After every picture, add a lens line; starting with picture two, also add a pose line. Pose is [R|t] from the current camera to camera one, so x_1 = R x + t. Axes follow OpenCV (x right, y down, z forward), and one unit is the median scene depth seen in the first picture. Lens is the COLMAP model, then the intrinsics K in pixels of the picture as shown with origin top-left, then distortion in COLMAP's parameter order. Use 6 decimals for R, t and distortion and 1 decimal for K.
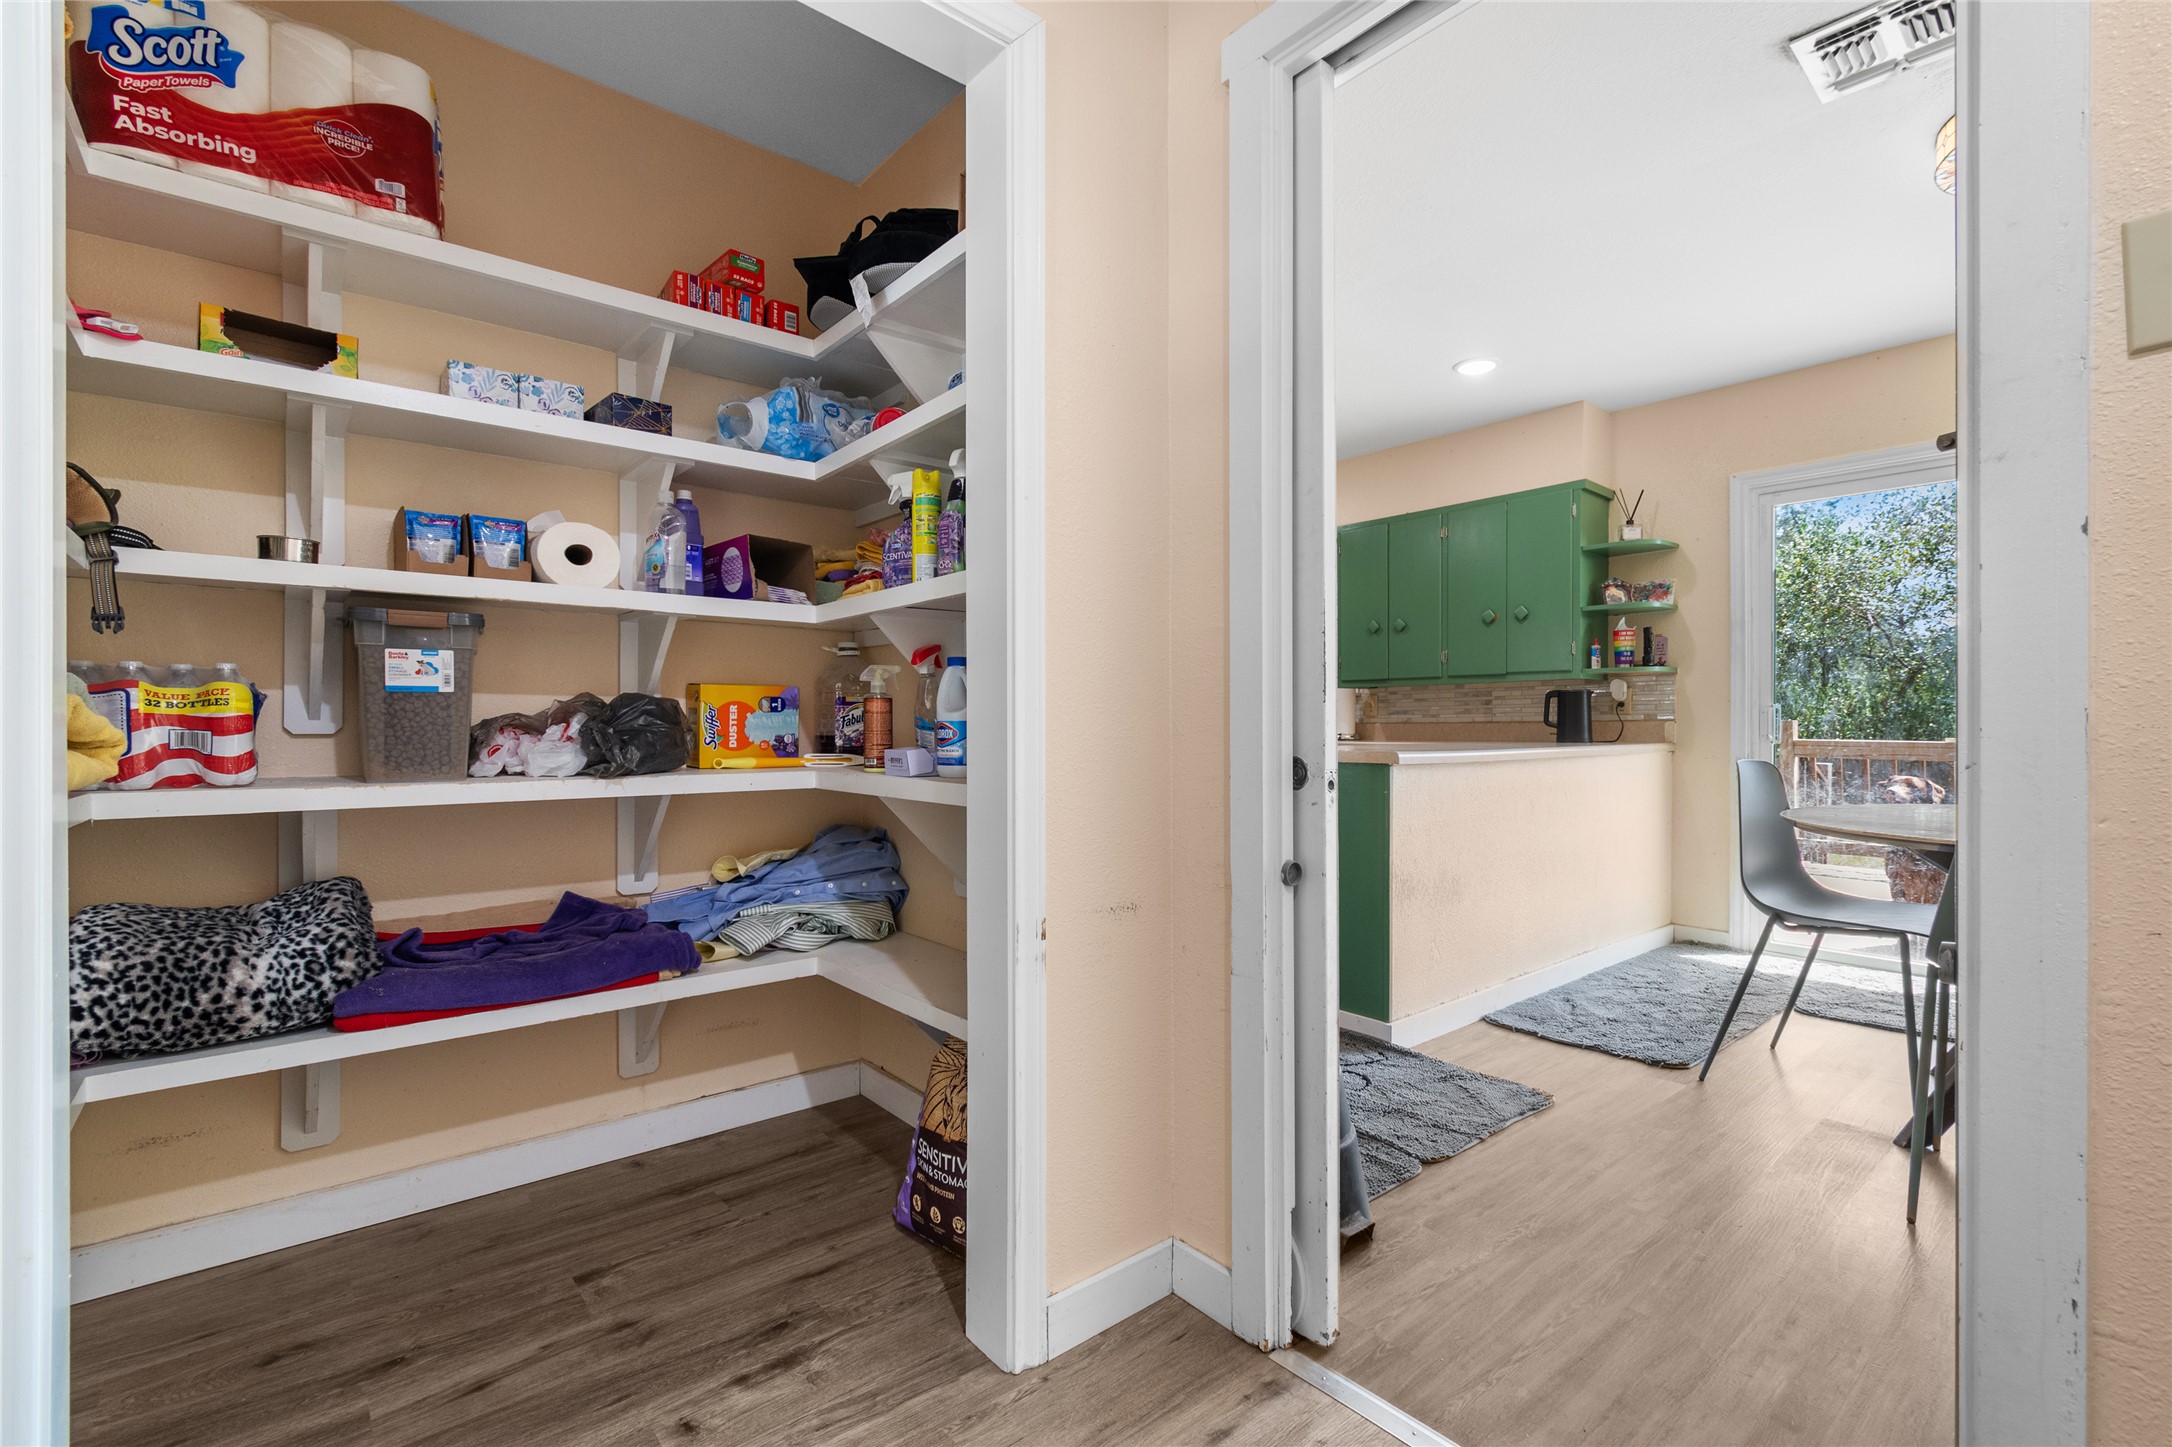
lens RADIAL K [[972.8, 0, 1086.0], [0, 972.8, 723.5], [0, 0, 1]] dist [0.000717, -0.000091]
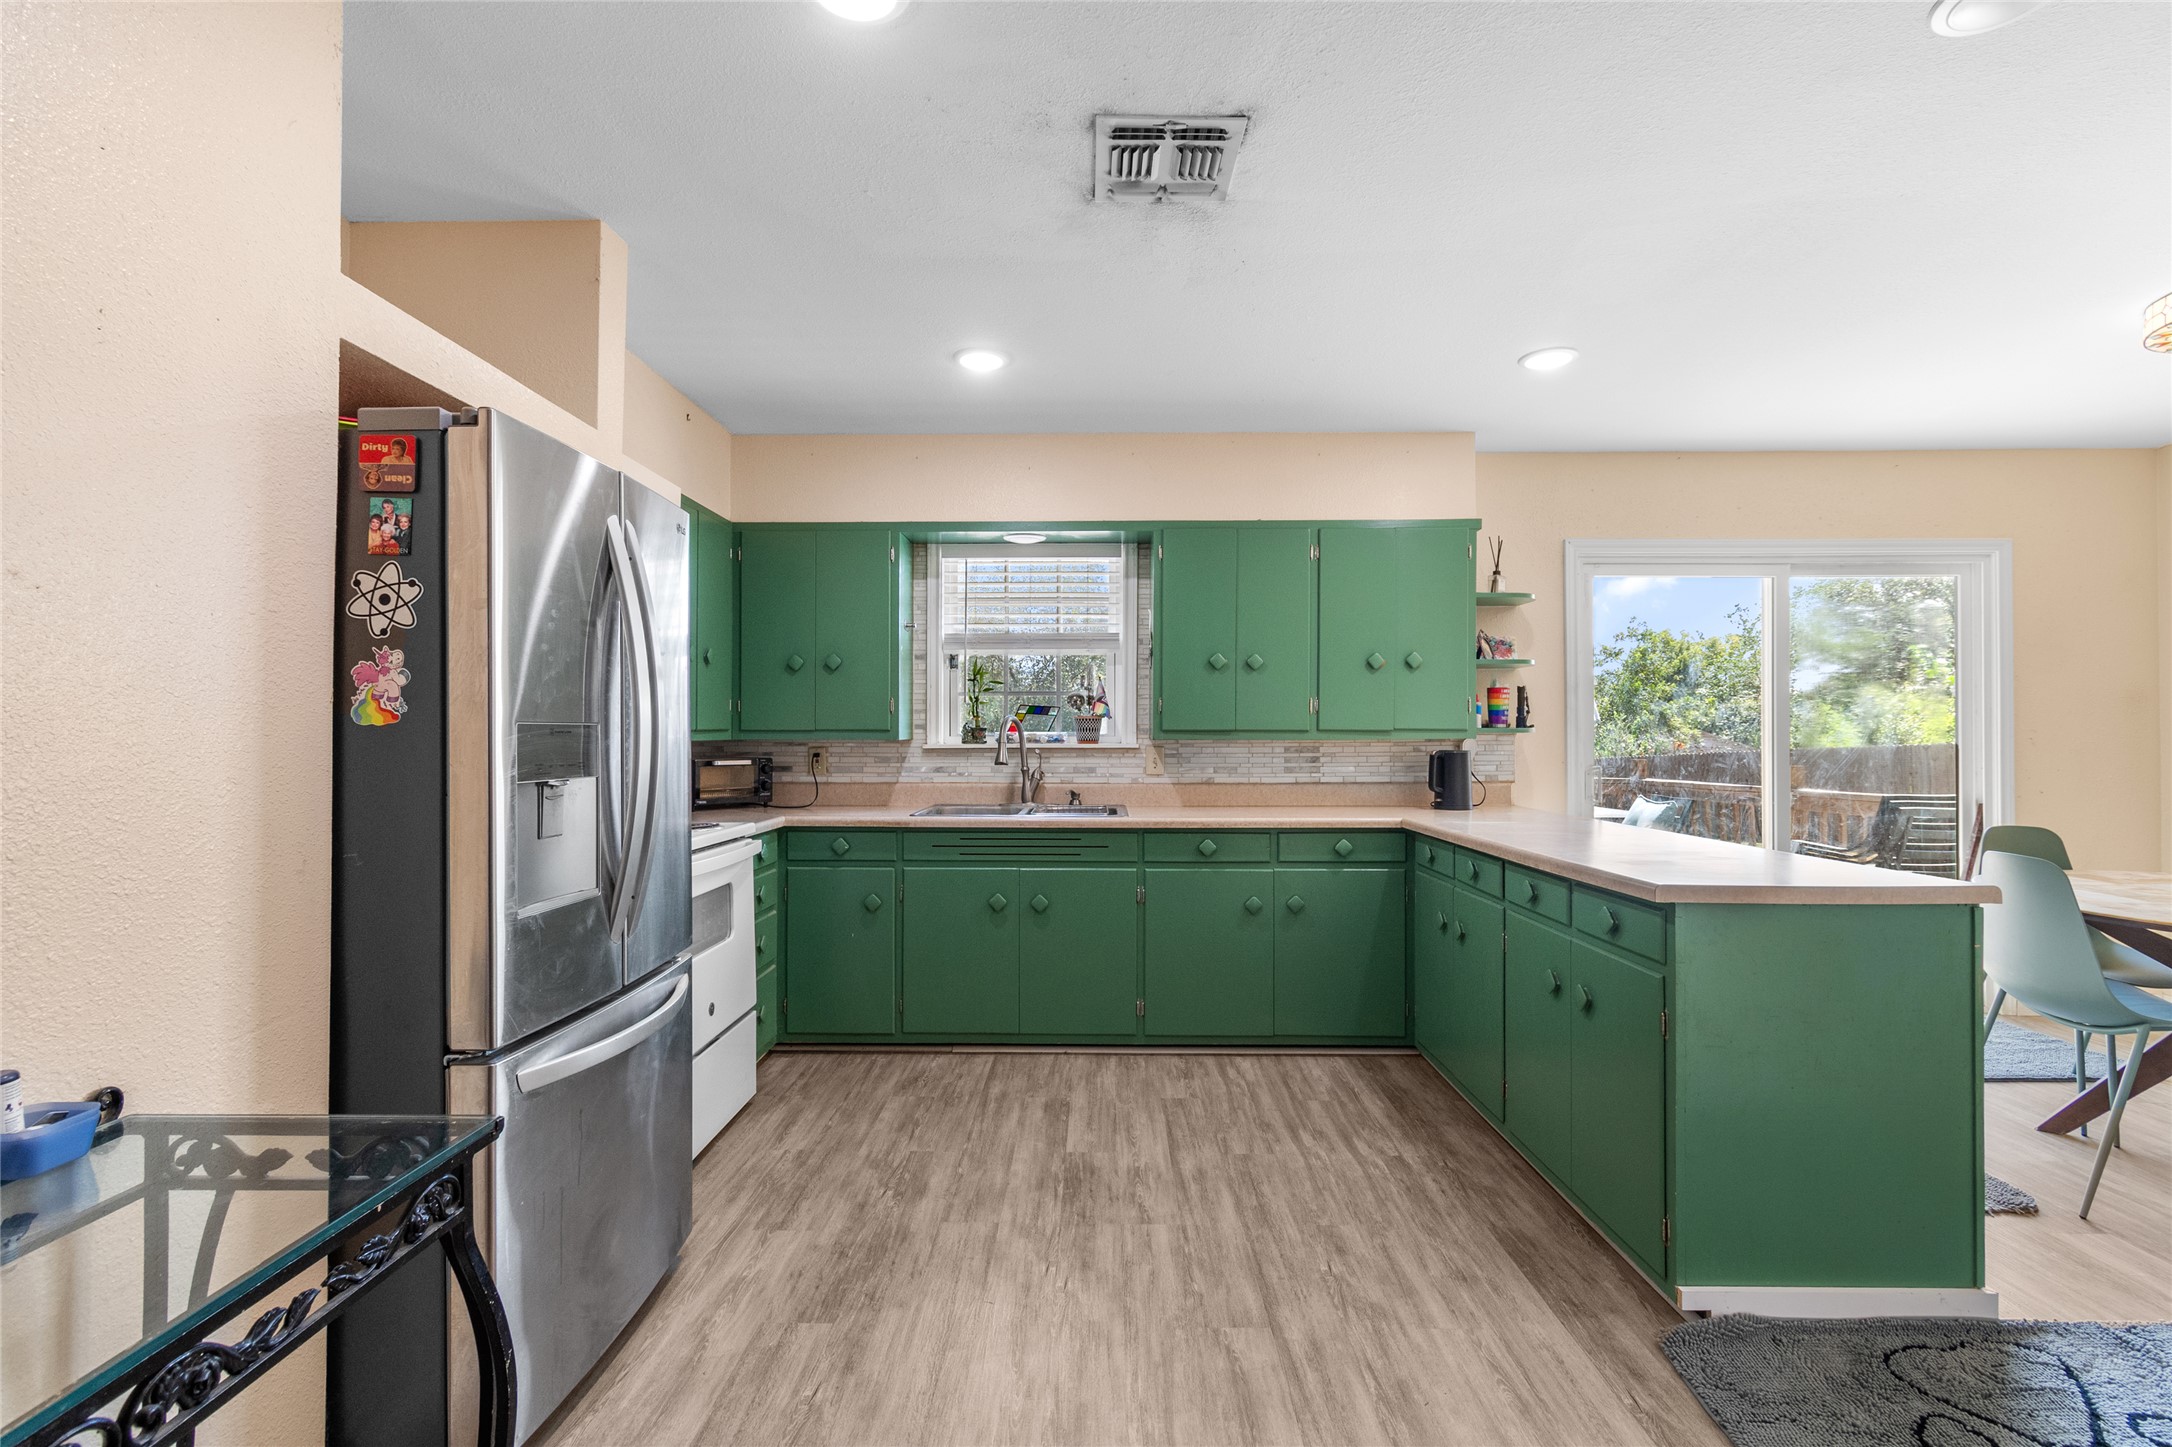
lens RADIAL K [[968.4, 0, 1093.7], [0, 968.4, 721.9], [0, 0, 1]] dist [0.001262, -0.000098]
pose [[0.643646, 0.009242, 0.765268, -0.402479], [-0.001149, 0.999938, -0.011110, -0.050972], [-0.765323, 0.006271, 0.643616, 0.688963]]
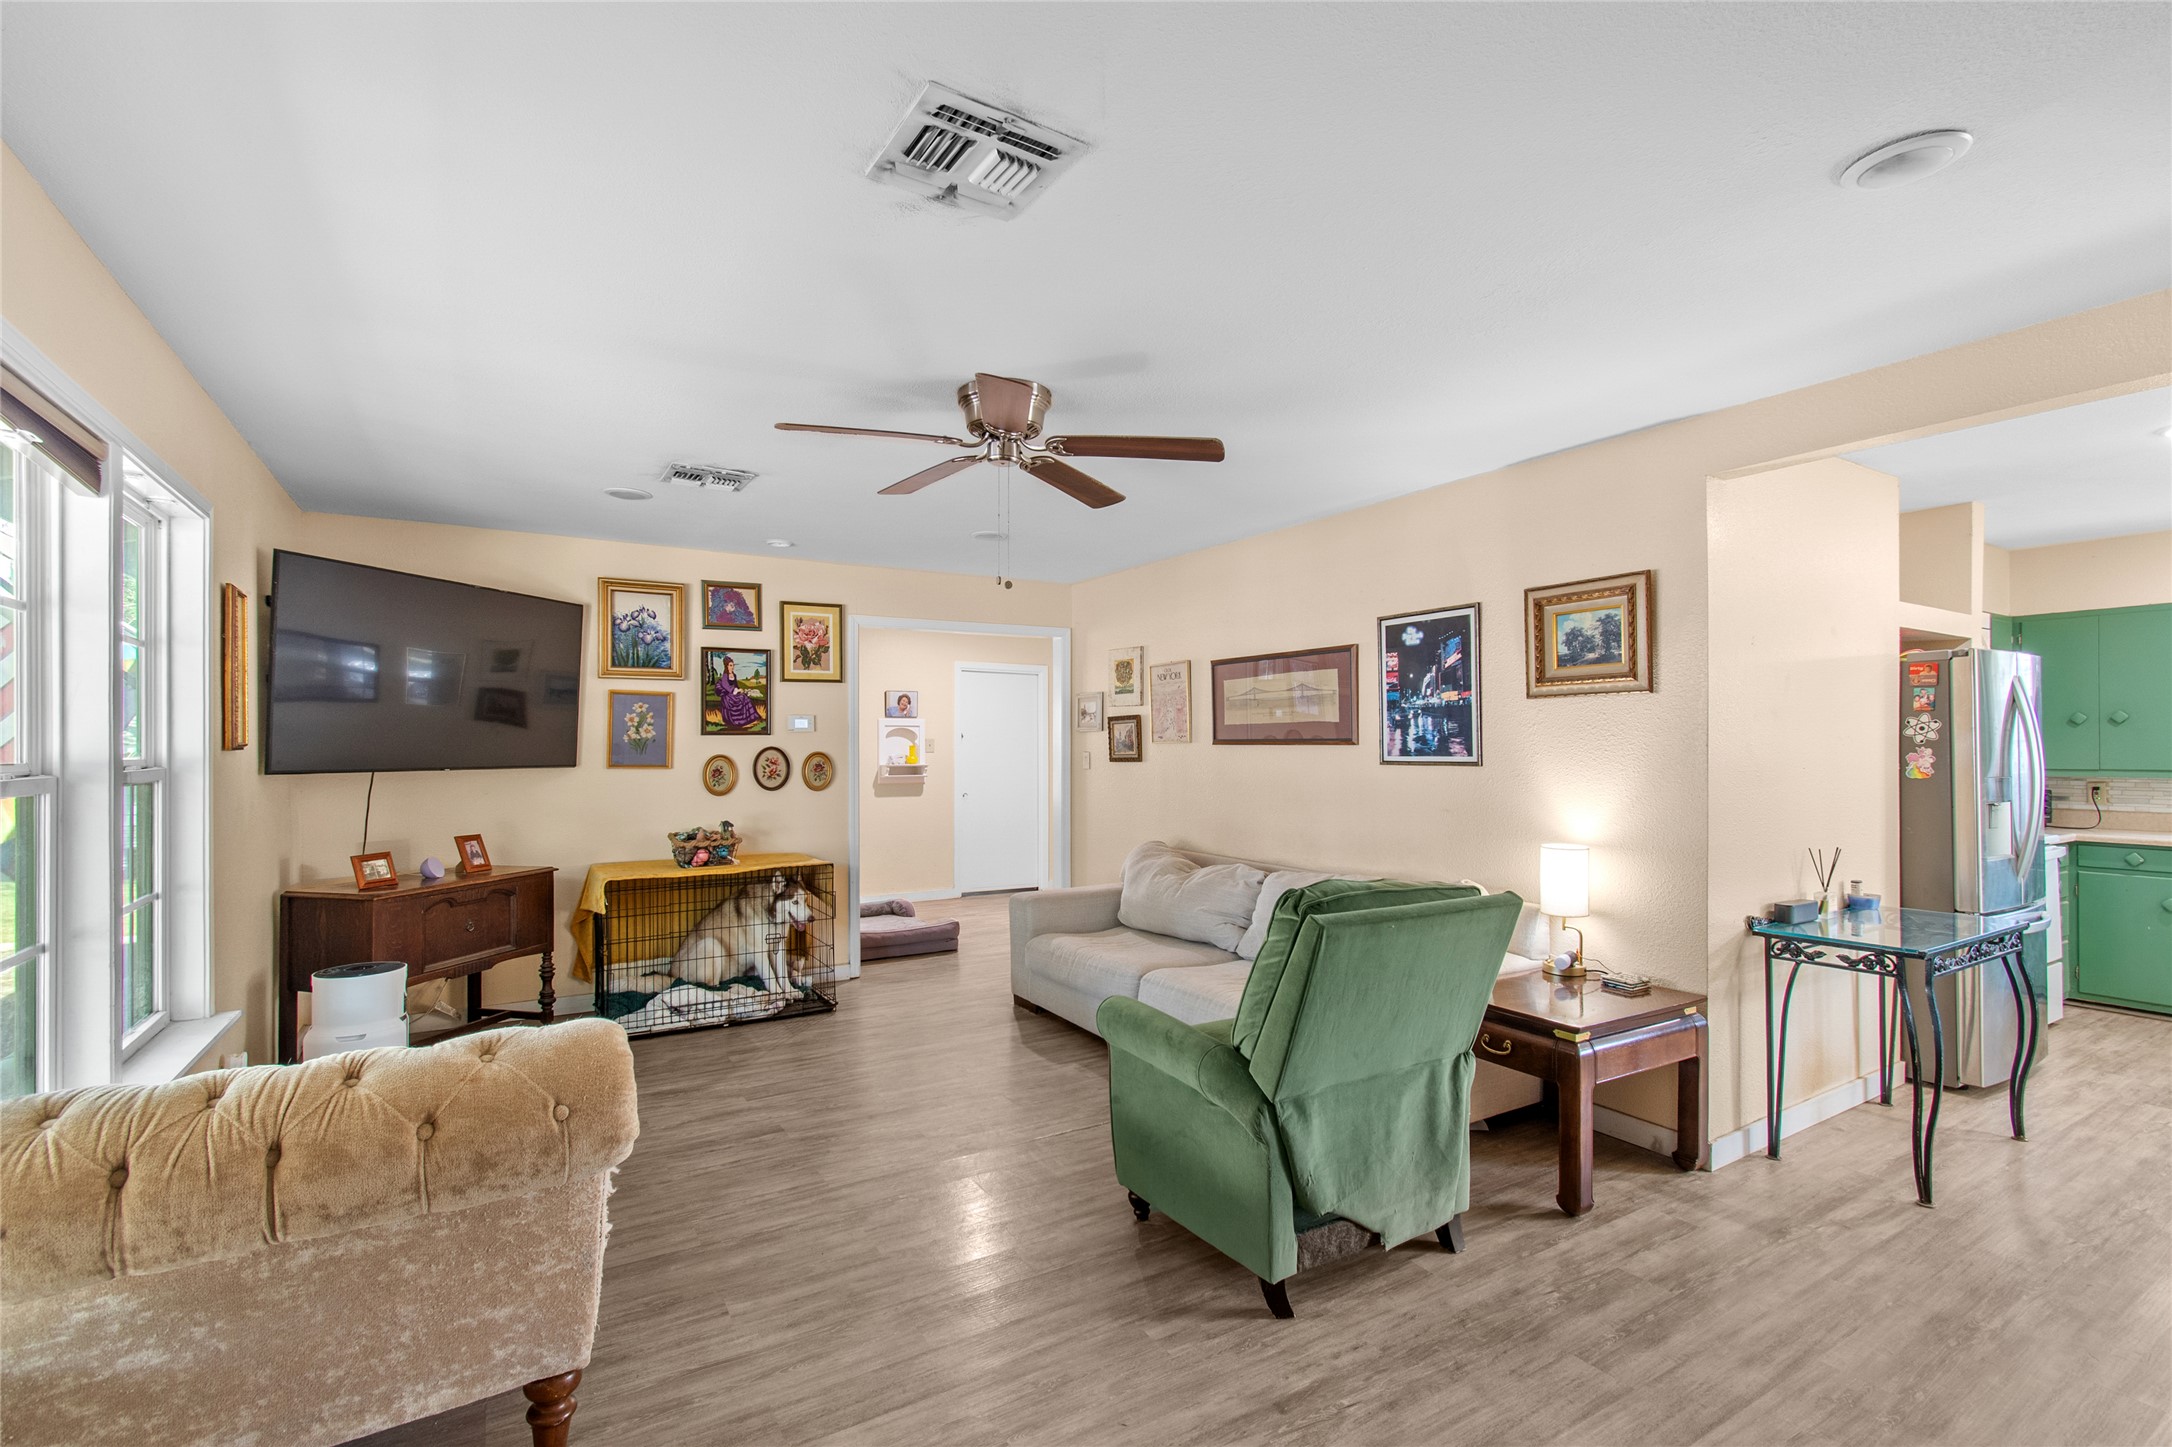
lens RADIAL K [[973.5, 0, 1076.7], [0, 973.5, 740.8], [0, 0, 1]] dist [-0.000671, -0.000918]
pose [[0.988767, -0.003168, -0.149430, -0.922860], [0.002451, 0.999985, -0.004986, -0.084595], [0.149443, 0.004564, 0.988760, 0.125326]]
